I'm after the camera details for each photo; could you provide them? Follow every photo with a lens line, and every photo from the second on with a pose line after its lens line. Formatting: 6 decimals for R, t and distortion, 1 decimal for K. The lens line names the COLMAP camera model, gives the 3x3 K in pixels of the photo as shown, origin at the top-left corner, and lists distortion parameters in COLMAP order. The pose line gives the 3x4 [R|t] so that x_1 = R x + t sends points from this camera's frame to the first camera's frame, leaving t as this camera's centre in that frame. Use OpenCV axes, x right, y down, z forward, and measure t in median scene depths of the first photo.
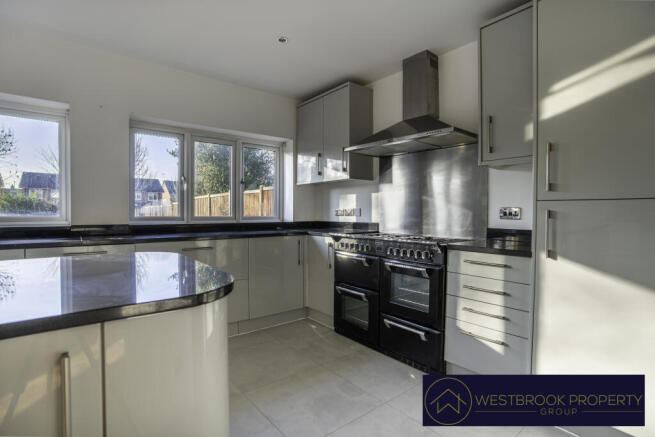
lens RADIAL K [[323.0, 0, 327.5], [0, 323.0, 218.5], [0, 0, 1]] dist [-0.013569, -0.000025]
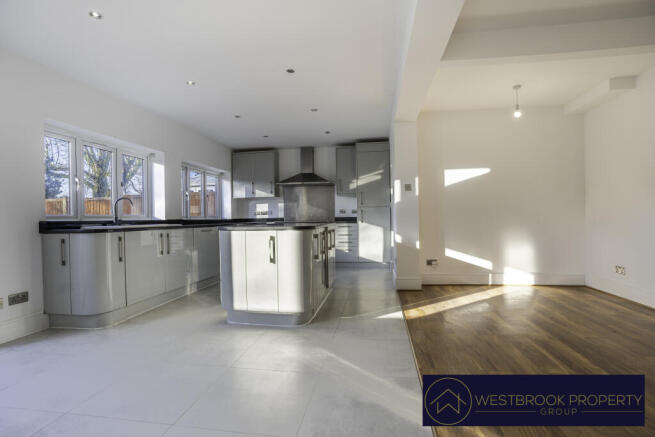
lens RADIAL K [[323.0, 0, 327.5], [0, 323.0, 218.5], [0, 0, 1]] dist [-0.013569, -0.000025]
pose [[0.752479, -0.018085, 0.658368, -1.049792], [0.031274, 0.999476, -0.008289, 0.047195], [-0.657873, 0.026828, 0.752651, -0.803729]]
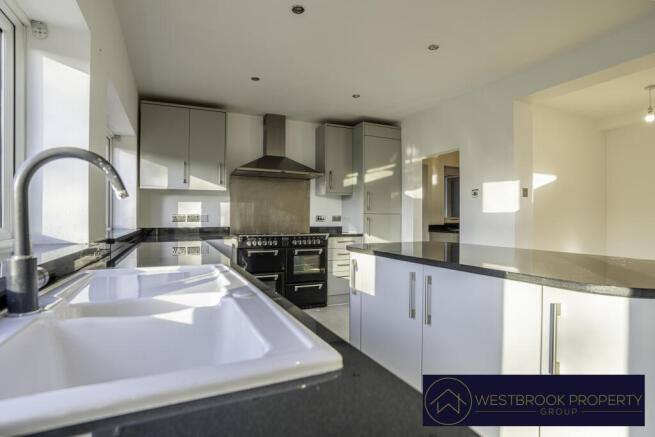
lens RADIAL K [[323.0, 0, 327.5], [0, 323.0, 218.5], [0, 0, 1]] dist [-0.013569, -0.000025]
pose [[0.257927, -0.009232, 0.966120, -0.989054], [0.016864, 0.999845, 0.005052, -0.018619], [-0.966017, 0.014990, 0.258042, 0.324398]]
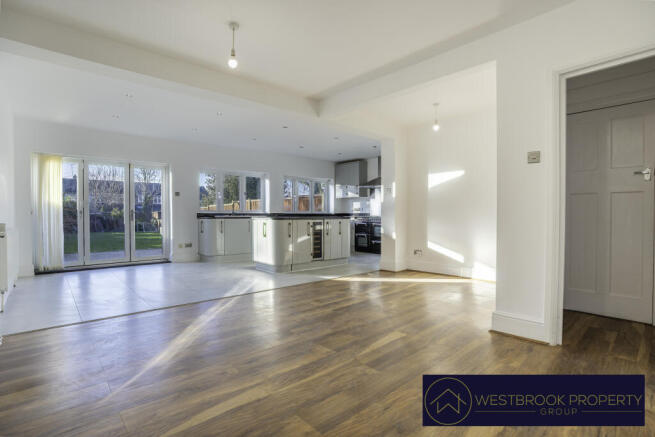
lens RADIAL K [[323.0, 0, 327.5], [0, 323.0, 218.5], [0, 0, 1]] dist [-0.013569, -0.000025]
pose [[0.998864, -0.005079, 0.047389, -0.325315], [0.005321, 0.999973, -0.004979, 0.073179], [-0.047362, 0.005225, 0.998864, -1.702980]]
